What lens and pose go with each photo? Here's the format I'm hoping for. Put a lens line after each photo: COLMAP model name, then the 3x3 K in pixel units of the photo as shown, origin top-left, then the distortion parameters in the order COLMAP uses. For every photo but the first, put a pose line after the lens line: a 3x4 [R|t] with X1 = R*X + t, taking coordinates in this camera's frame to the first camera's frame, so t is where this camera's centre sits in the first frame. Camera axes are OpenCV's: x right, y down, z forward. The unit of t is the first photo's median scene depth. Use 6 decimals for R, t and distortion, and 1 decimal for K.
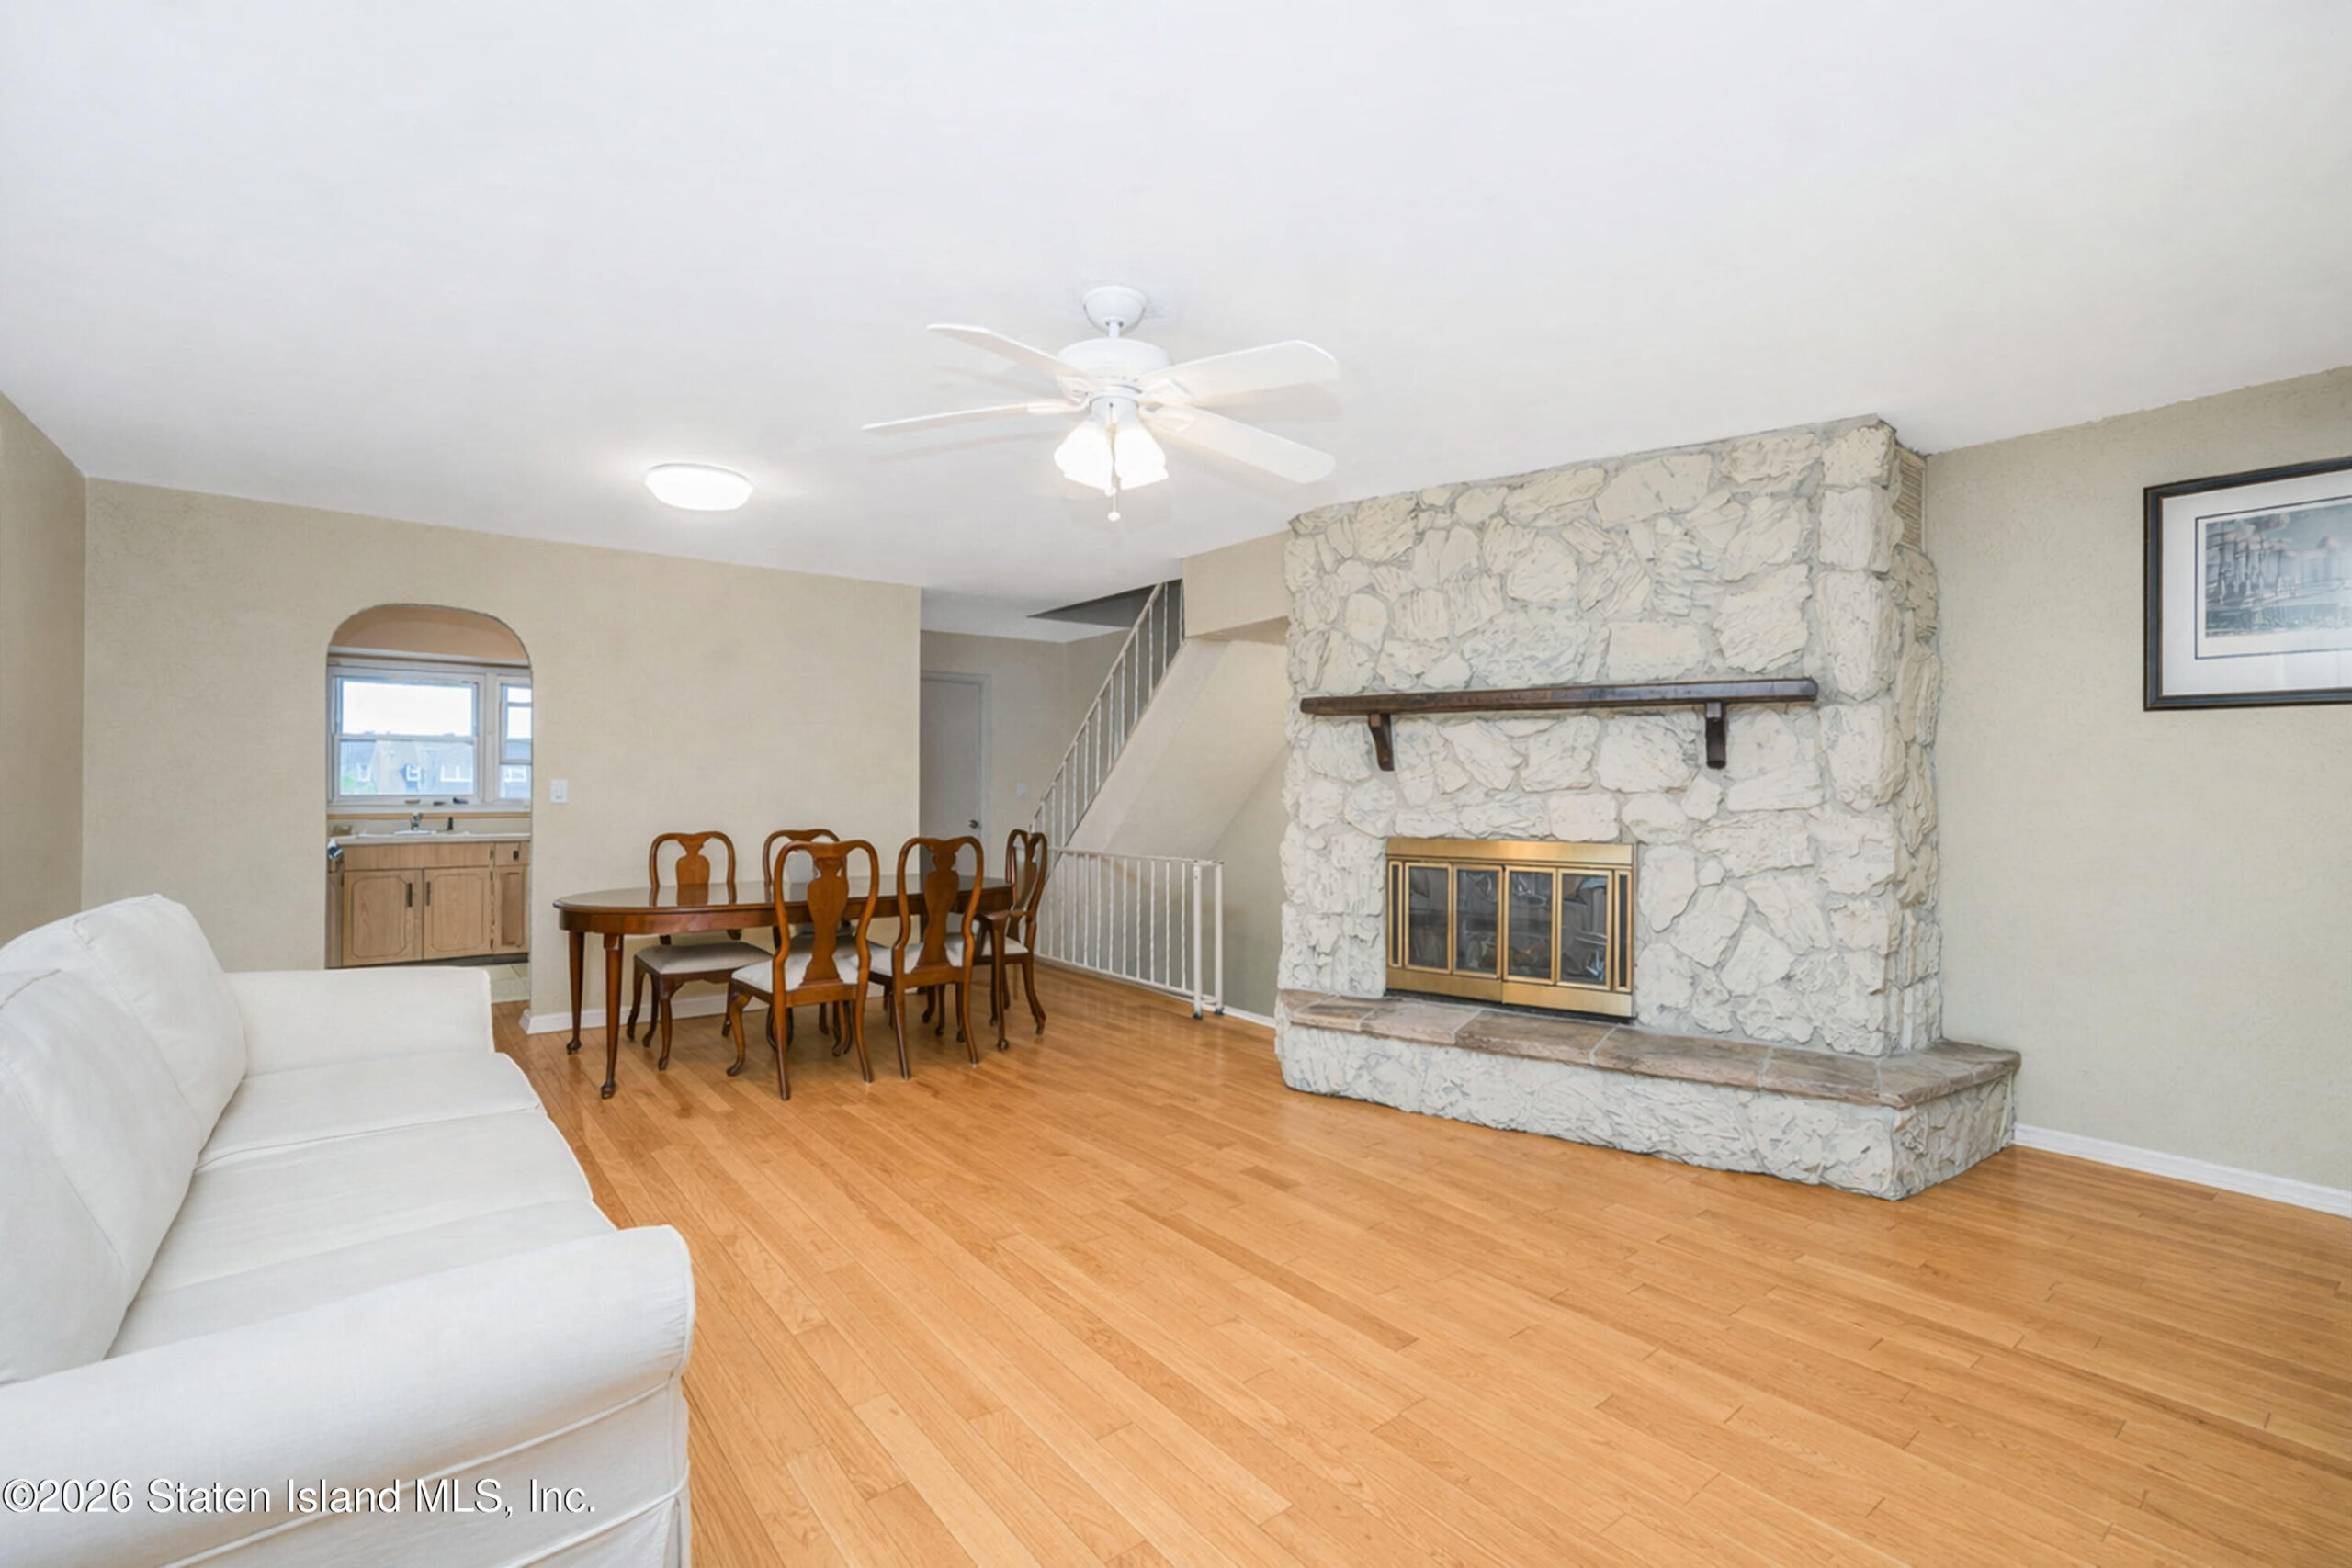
lens RADIAL K [[1037.8, 0, 1176.3], [0, 1037.8, 784.5], [0, 0, 1]] dist [0.002922, 0.000186]
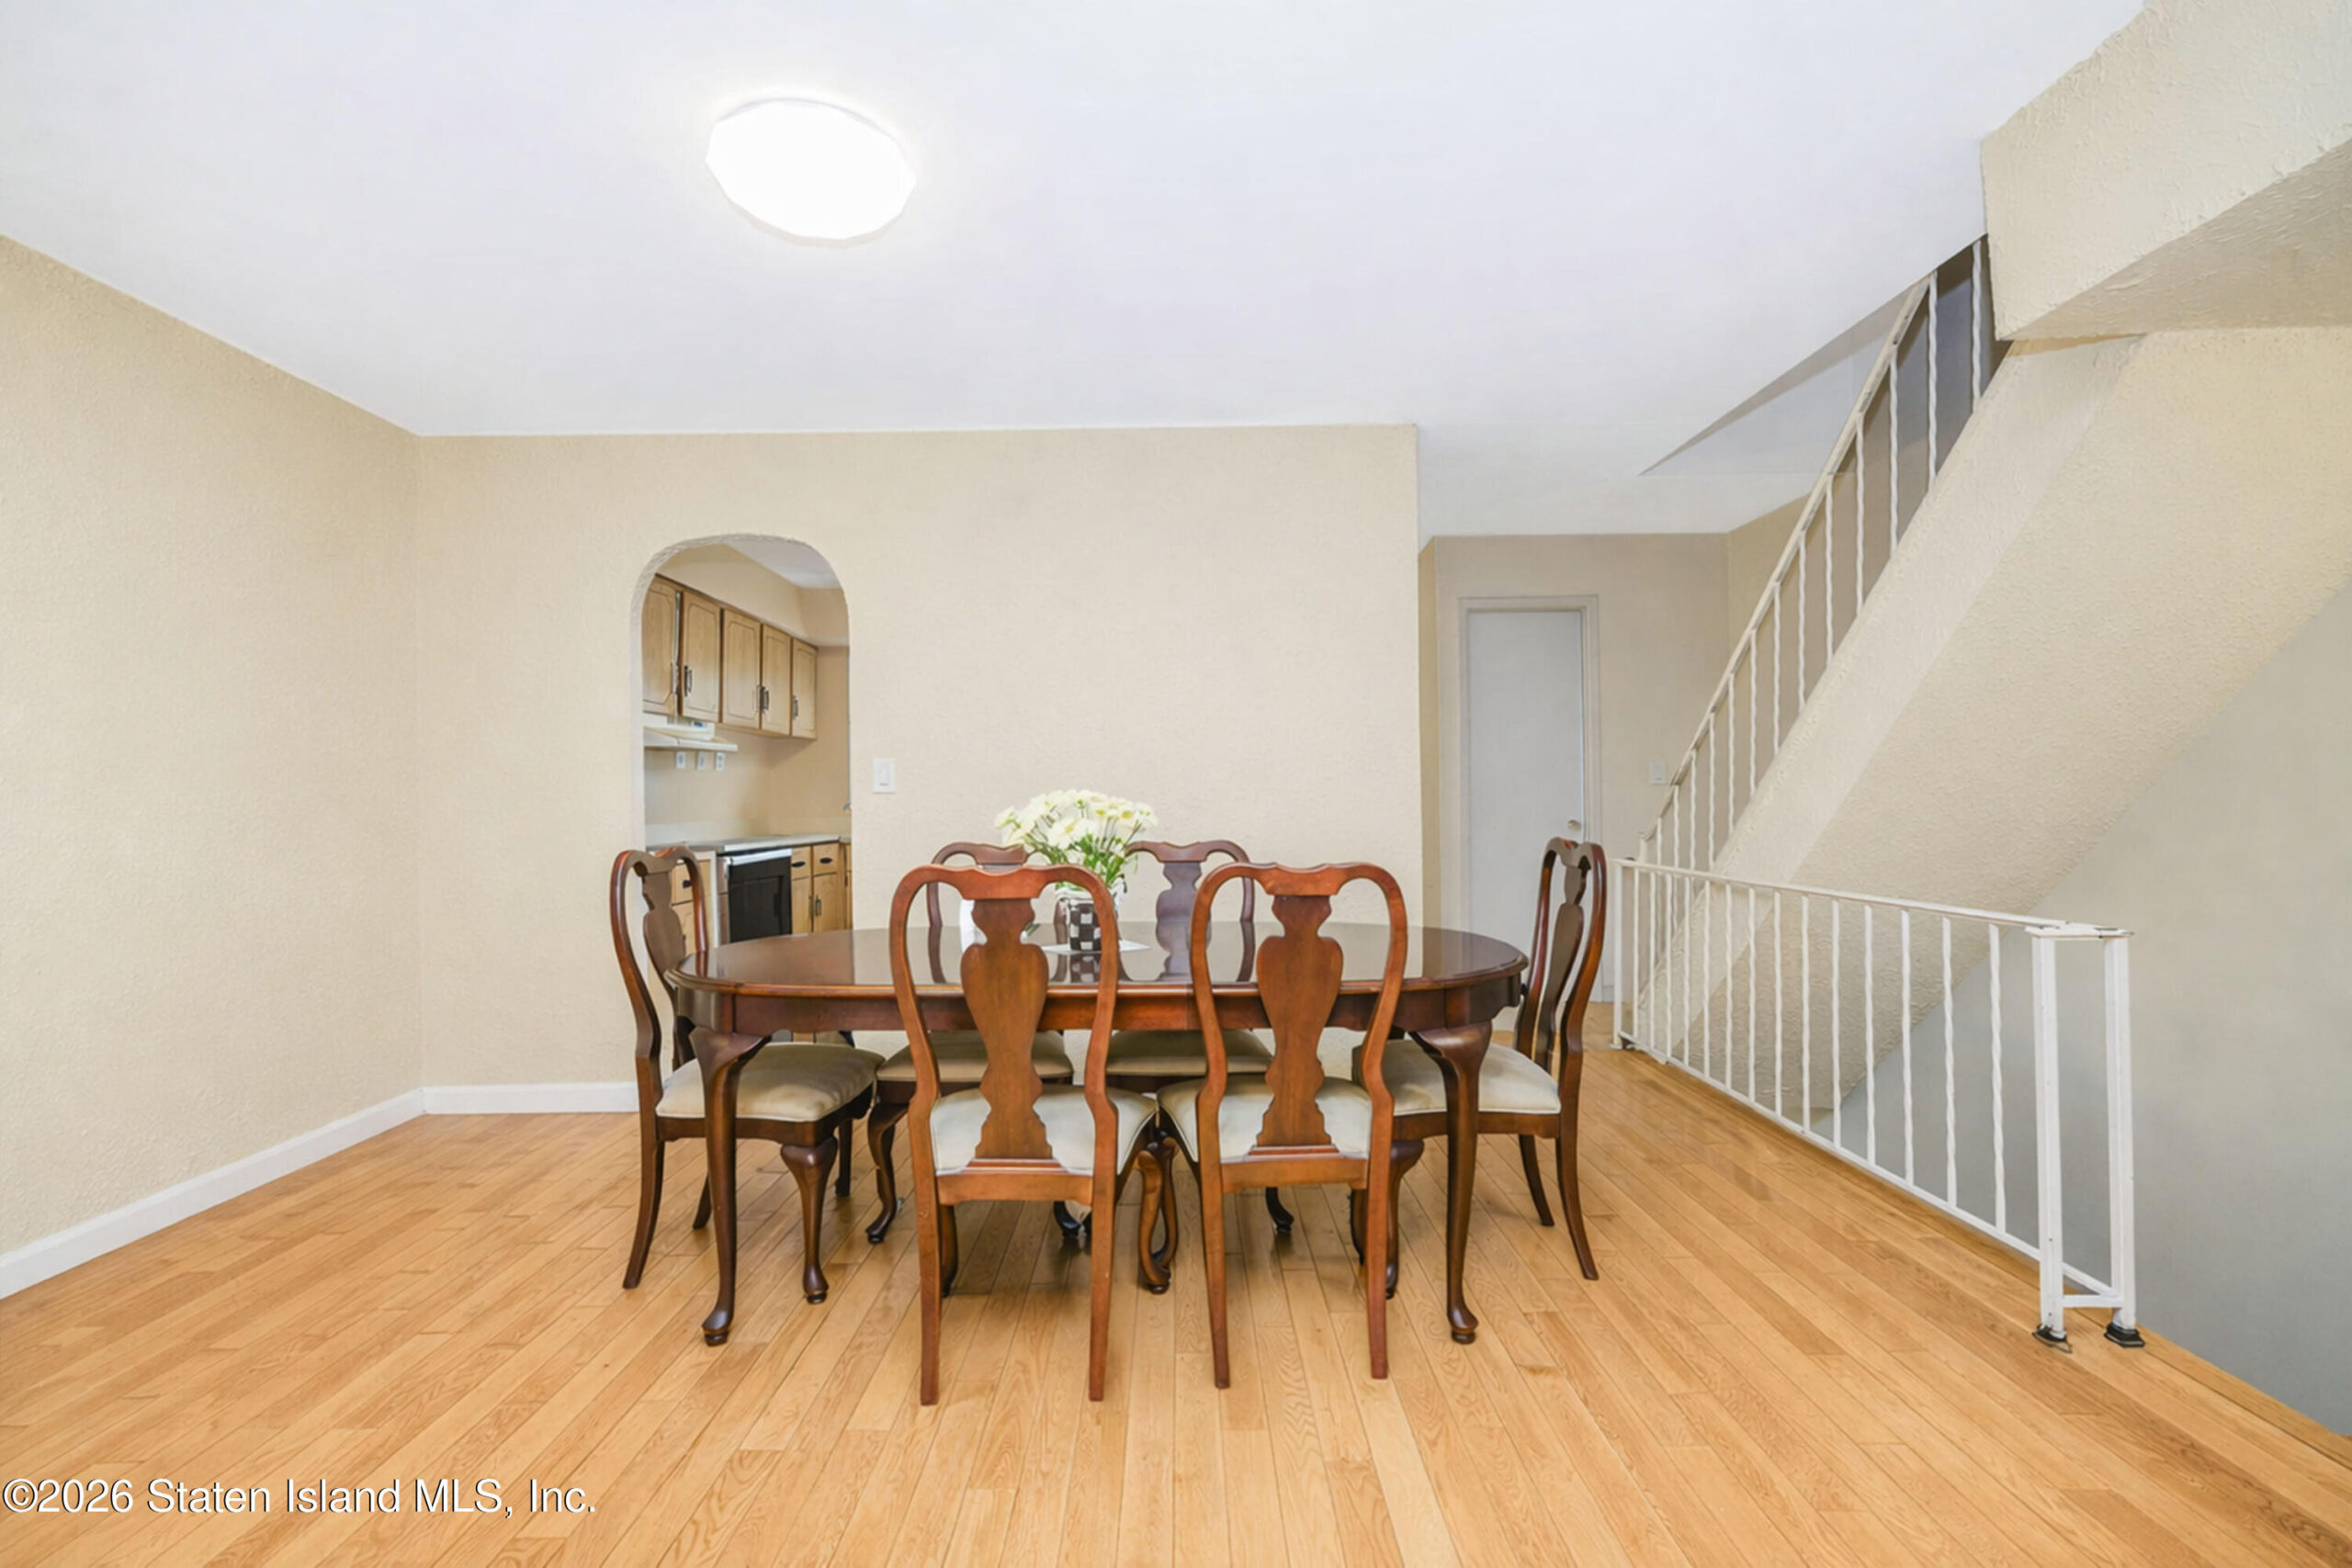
lens RADIAL K [[1037.8, 0, 1171.8], [0, 1037.8, 780.3], [0, 0, 1]] dist [0.002922, 0.000186]
pose [[0.777608, -0.013204, -0.628611, 0.013587], [0.015233, 0.999882, -0.002158, 0.014082], [0.628565, -0.007897, 0.777717, 0.548536]]
